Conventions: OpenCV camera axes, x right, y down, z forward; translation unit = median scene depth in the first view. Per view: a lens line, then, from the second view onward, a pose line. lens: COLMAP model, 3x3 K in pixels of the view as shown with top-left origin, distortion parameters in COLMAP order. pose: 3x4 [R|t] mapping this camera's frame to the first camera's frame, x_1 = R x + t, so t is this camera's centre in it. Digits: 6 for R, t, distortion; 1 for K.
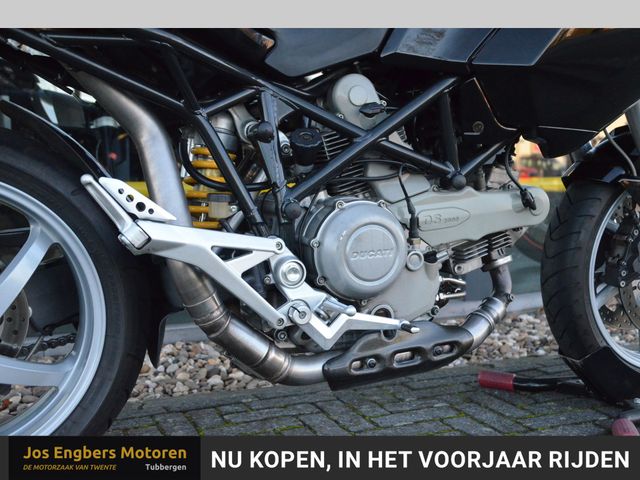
lens RADIAL K [[796.4, 0, 319.9], [0, 796.4, 251.3], [0, 0, 1]] dist [0.086810, 0.034619]
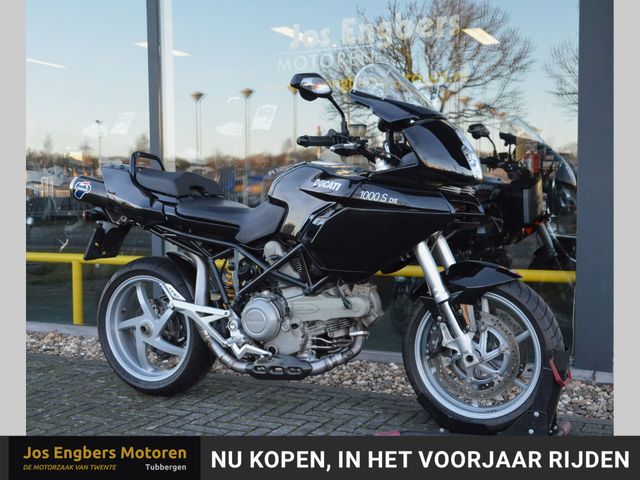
lens RADIAL K [[741.6, 0, 331.0], [0, 741.6, 250.2], [0, 0, 1]] dist [0.004885, 0.042377]
pose [[0.636887, 0.046367, -0.769561, 1.804482], [-0.073575, 0.997289, -0.000803, -0.211341], [0.767438, 0.057132, 0.638572, -0.214186]]
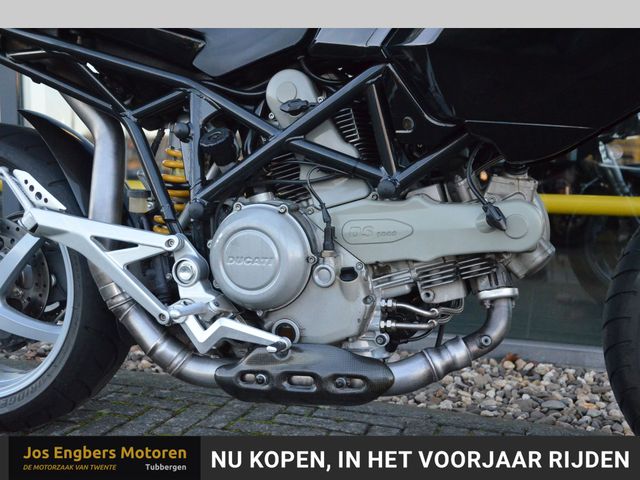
lens RADIAL K [[741.6, 0, 331.0], [0, 741.6, 250.2], [0, 0, 1]] dist [0.004885, 0.042377]
pose [[0.752488, 0.087153, -0.652814, 0.681159], [-0.099101, 0.994904, 0.018591, -0.033454], [0.651108, 0.050705, 0.757290, 0.395848]]
